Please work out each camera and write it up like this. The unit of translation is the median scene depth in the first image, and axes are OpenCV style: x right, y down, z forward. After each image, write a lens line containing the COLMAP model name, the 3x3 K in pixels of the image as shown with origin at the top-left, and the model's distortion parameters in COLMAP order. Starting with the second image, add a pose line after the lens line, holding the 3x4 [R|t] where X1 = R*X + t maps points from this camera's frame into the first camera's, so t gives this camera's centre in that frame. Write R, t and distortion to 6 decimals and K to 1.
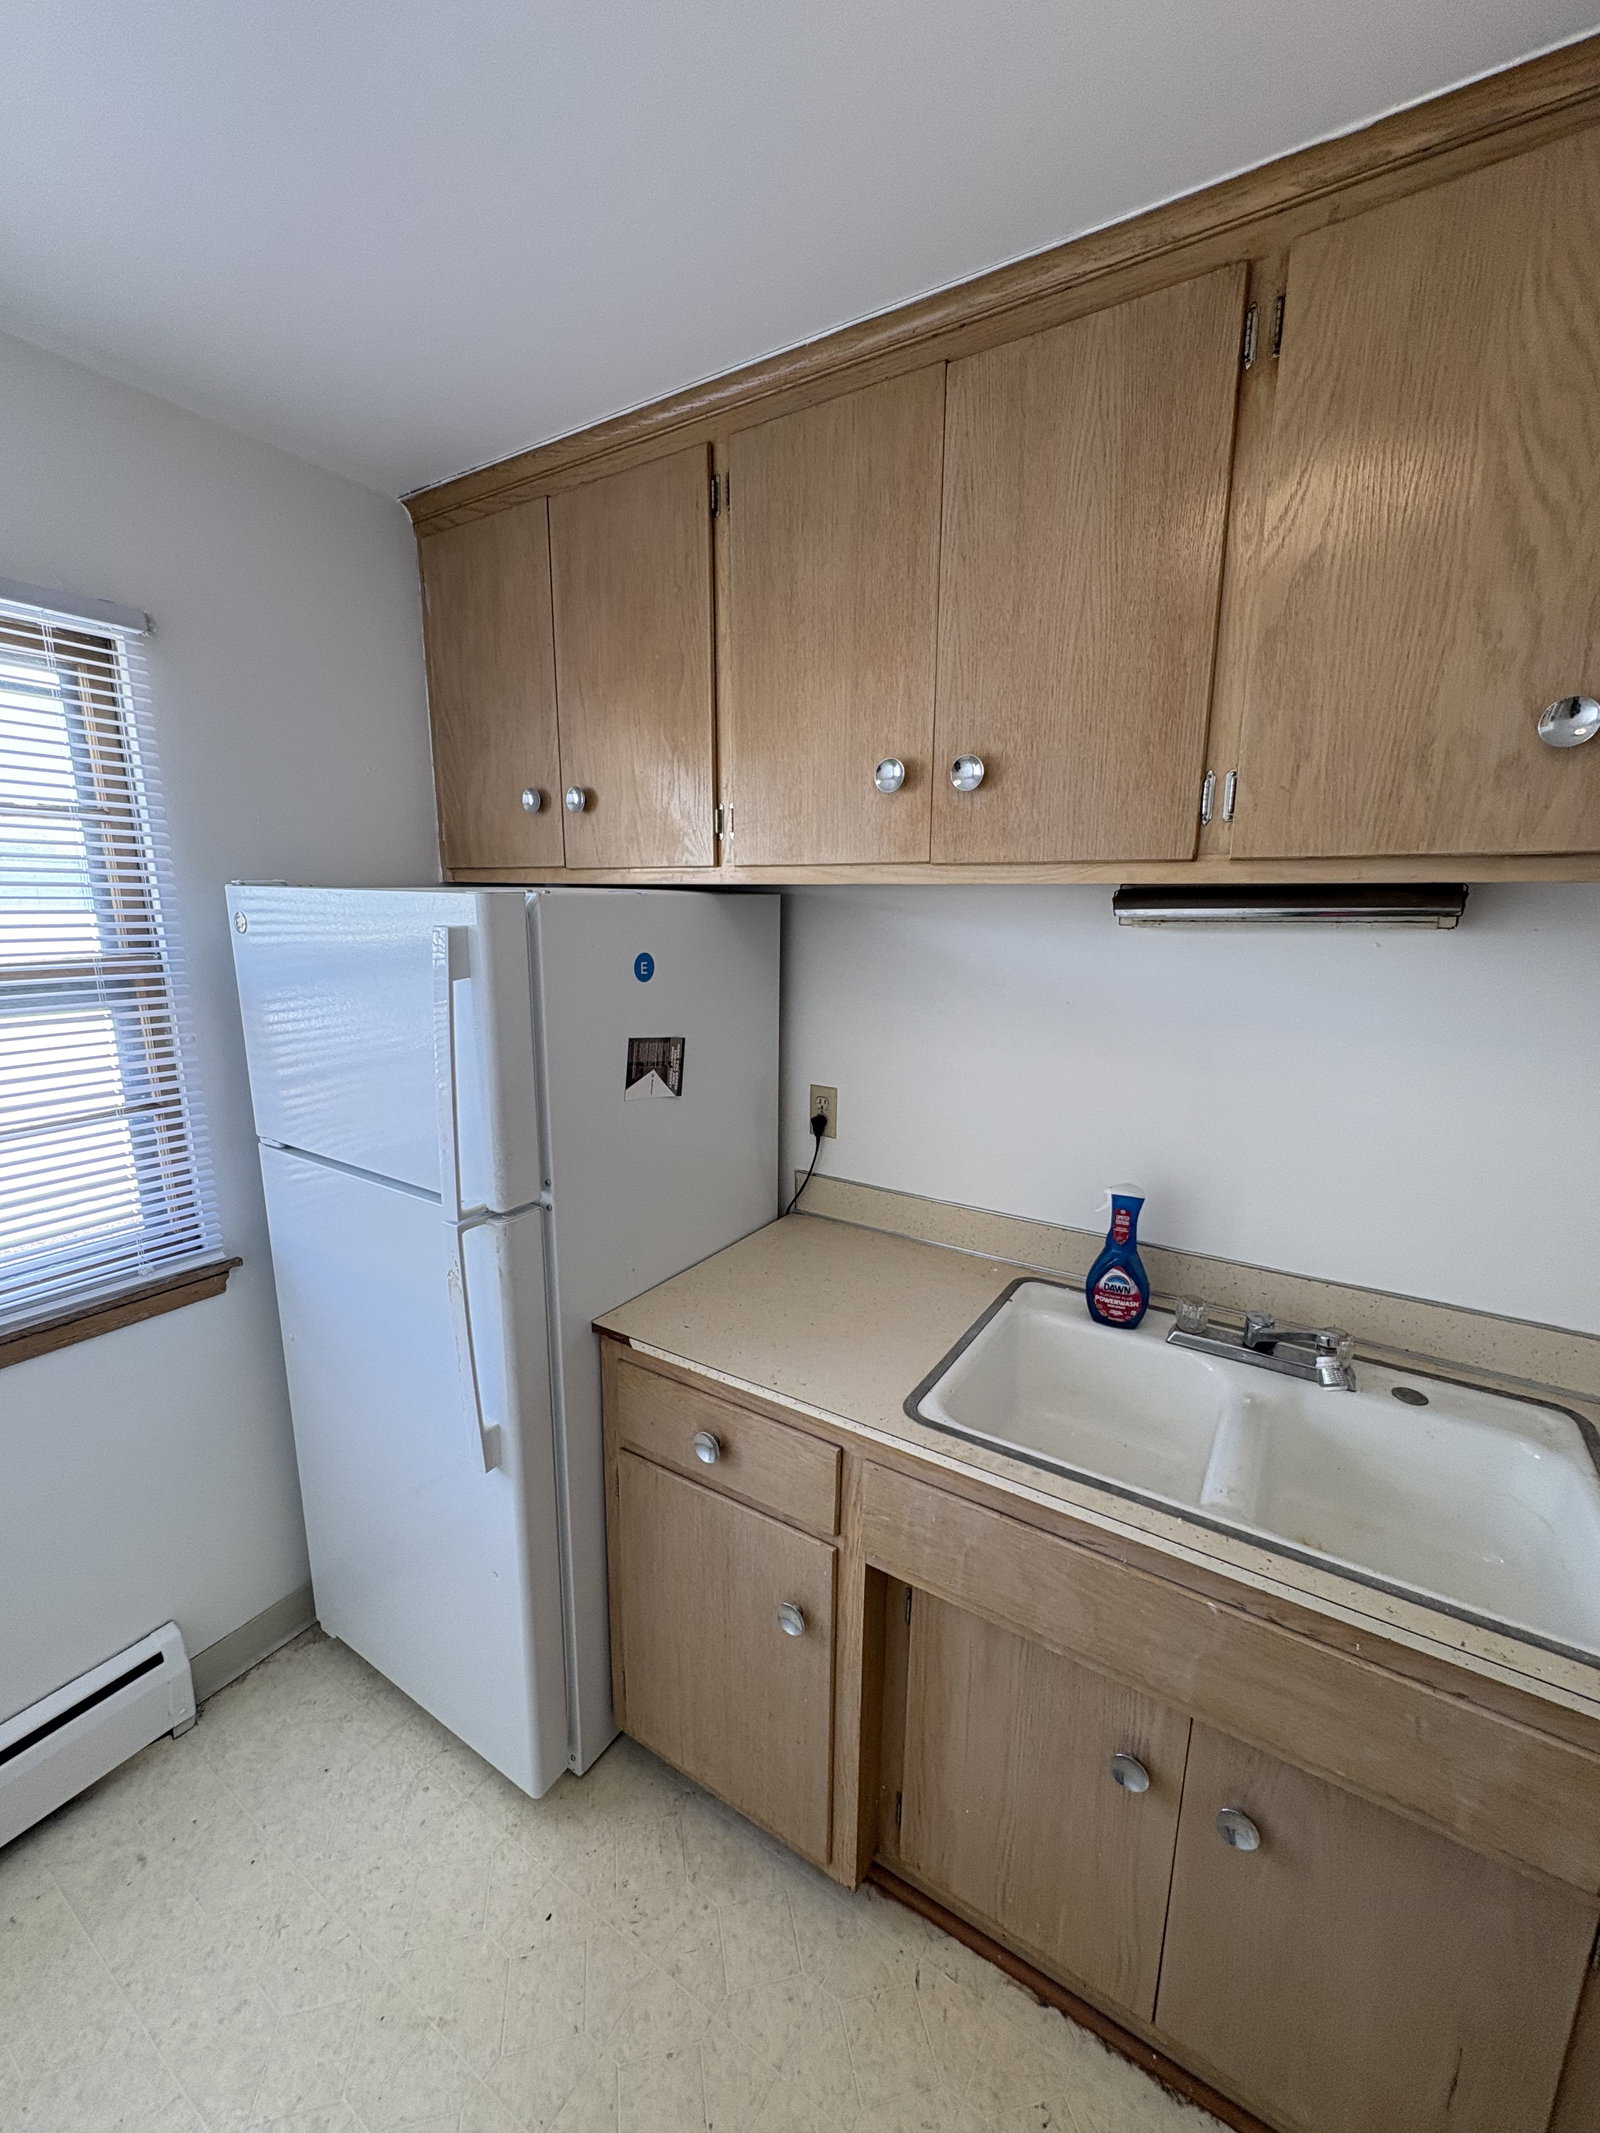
lens RADIAL K [[850.2, 0, 802.3], [0, 850.2, 1066.7], [0, 0, 1]] dist [0.000350, 0.000128]
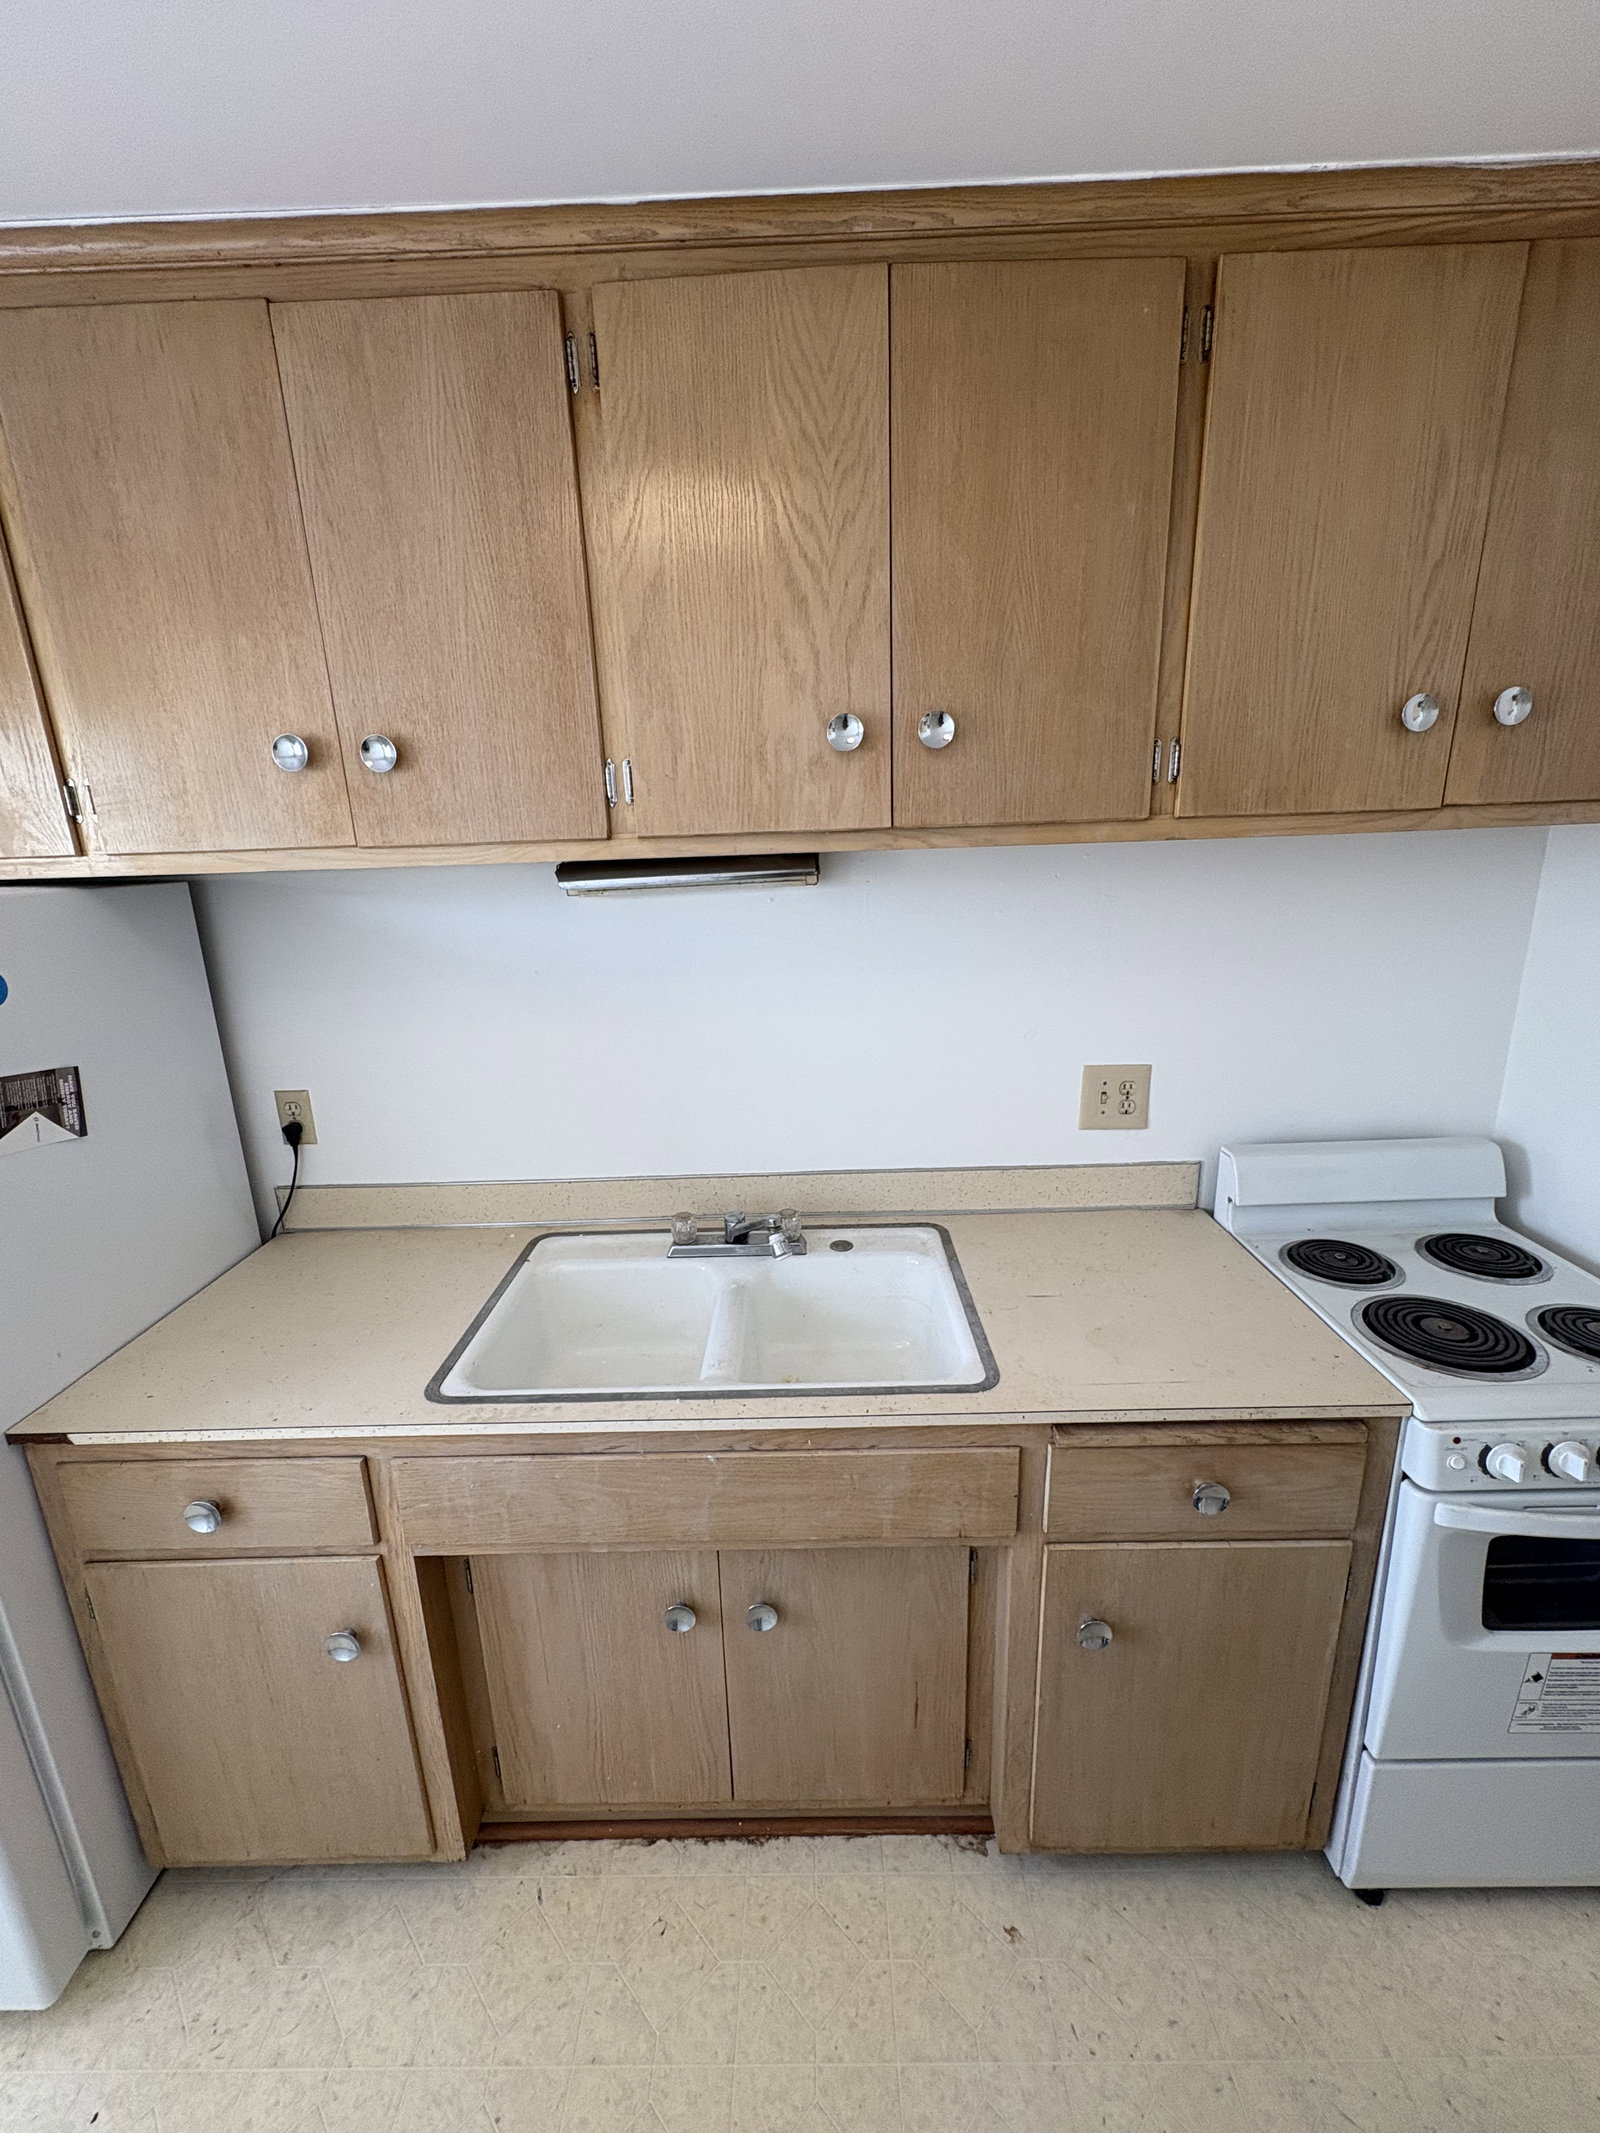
lens RADIAL K [[850.2, 0, 802.6], [0, 850.2, 1066.5], [0, 0, 1]] dist [0.000350, 0.000128]
pose [[0.848728, -0.168409, 0.501297, 0.053263], [0.141508, 0.985694, 0.091558, -0.010742], [-0.509545, -0.006771, 0.860417, -0.084110]]
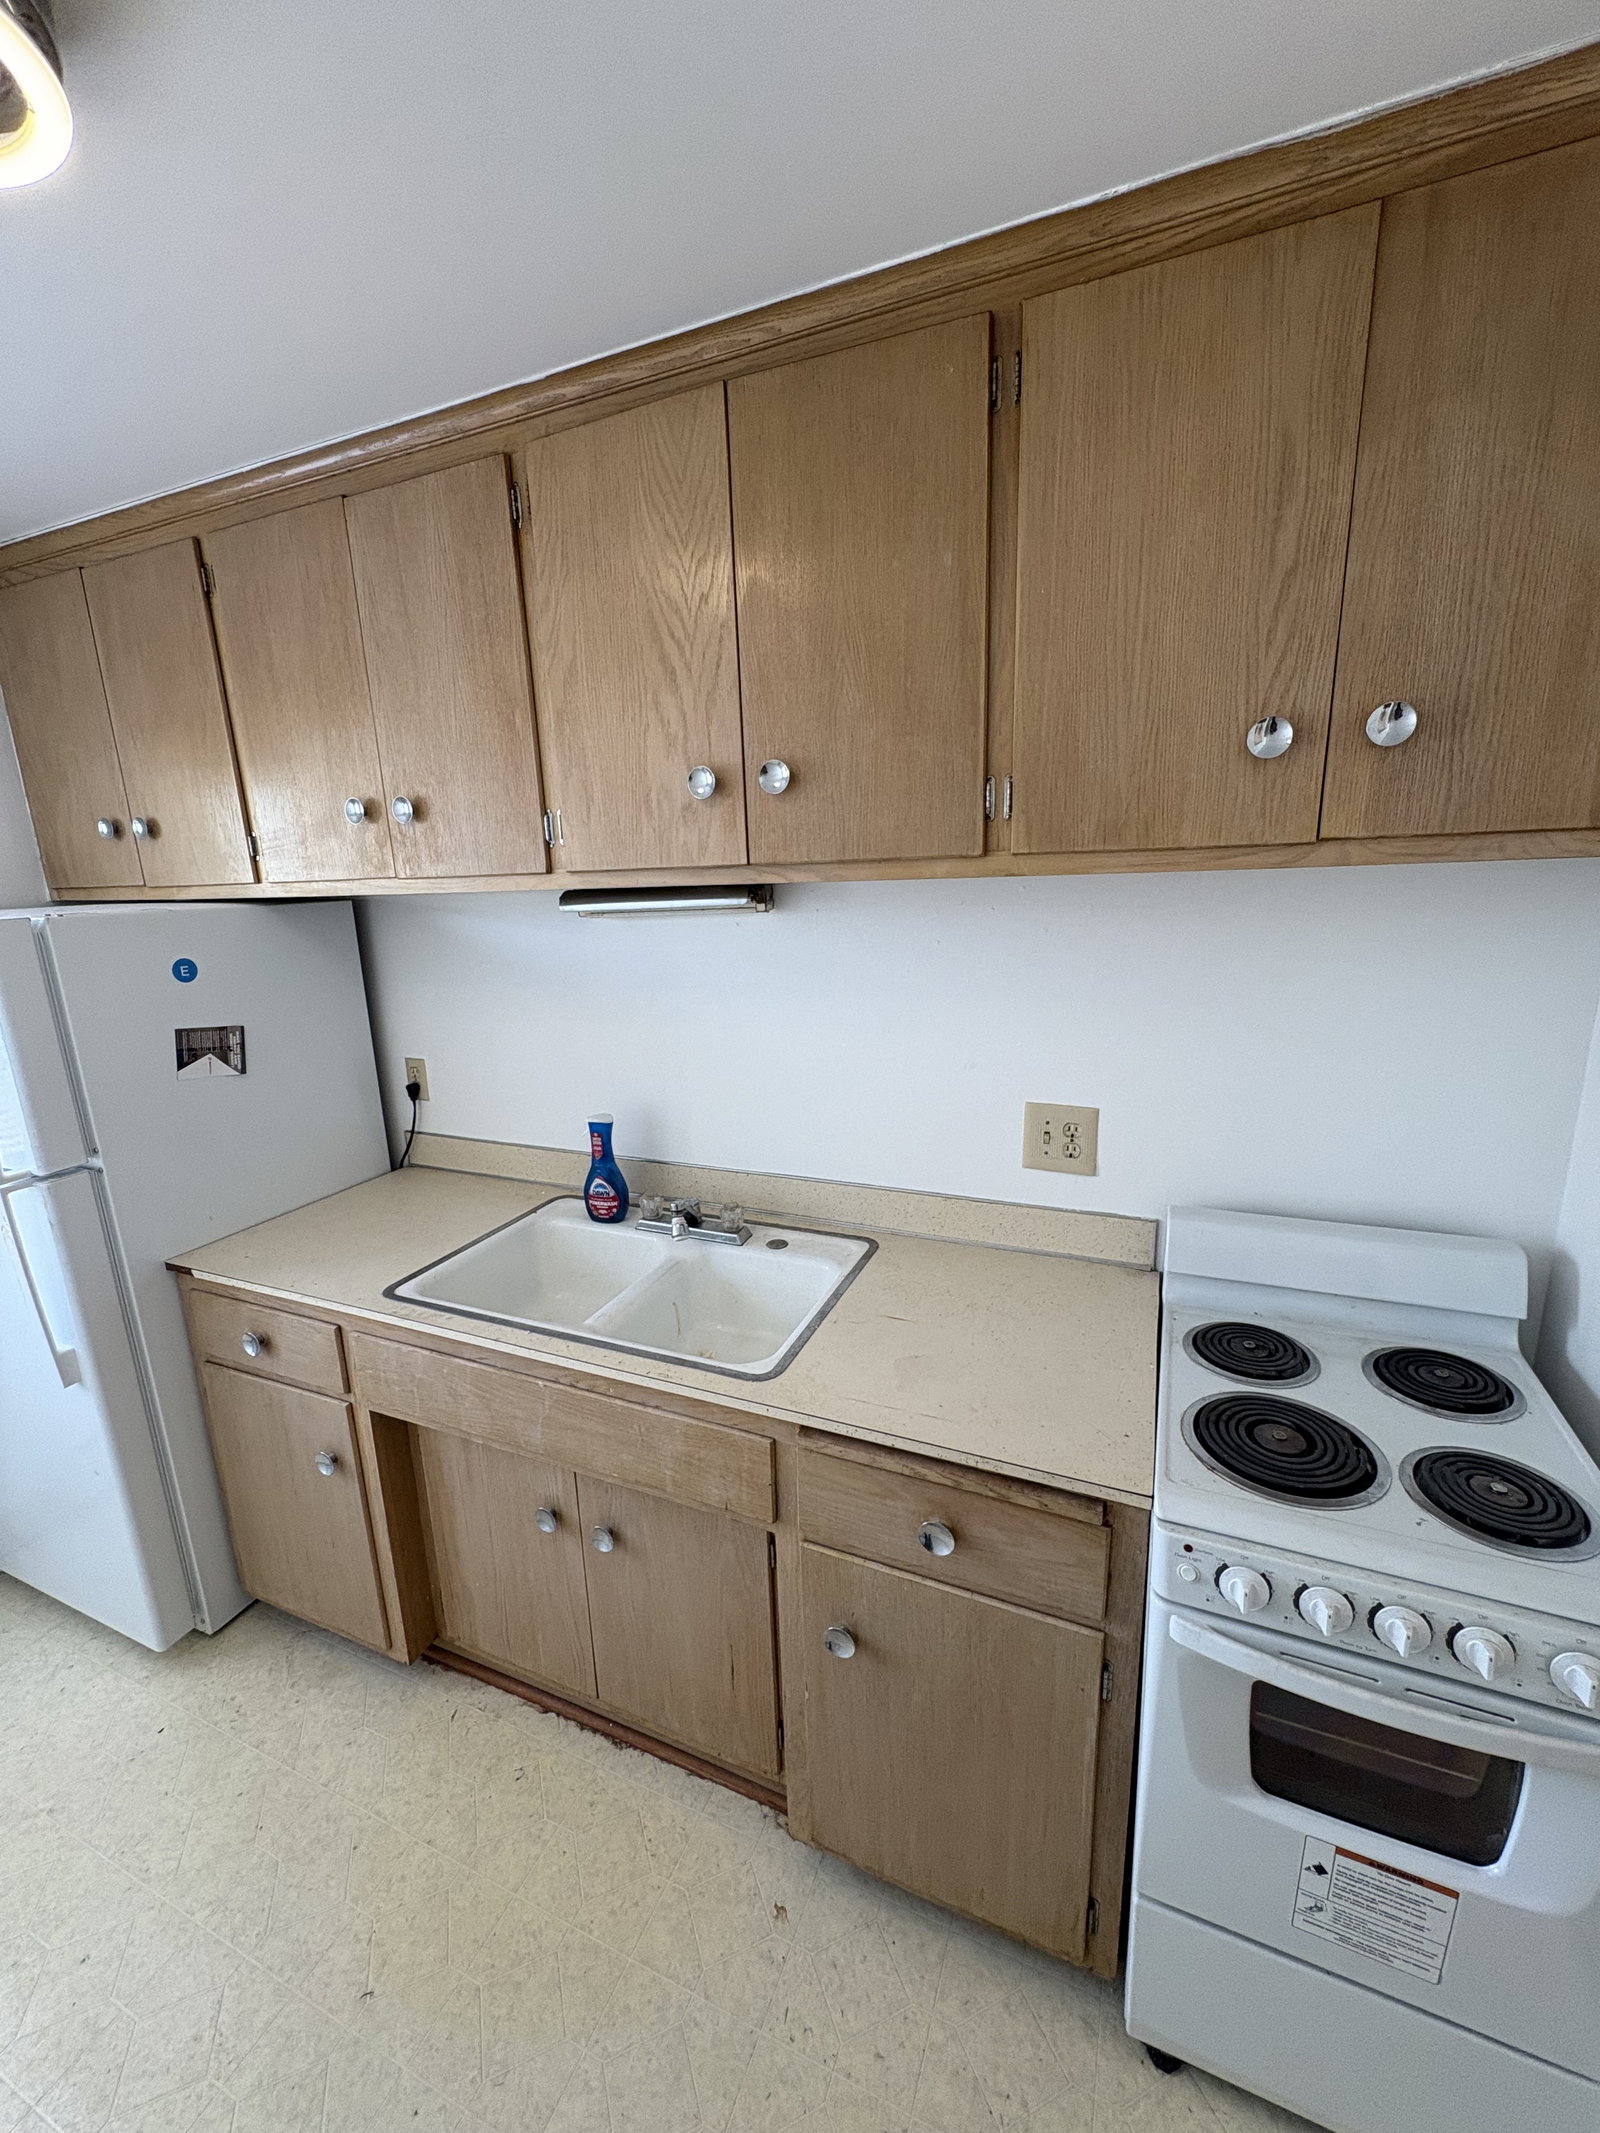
lens RADIAL K [[850.2, 0, 801.7], [0, 850.2, 1066.2], [0, 0, 1]] dist [0.000350, 0.000128]
pose [[0.986152, -0.075273, 0.147780, 0.535576], [0.071050, 0.996905, 0.033654, 0.045456], [-0.149856, -0.022688, 0.988447, -0.370988]]
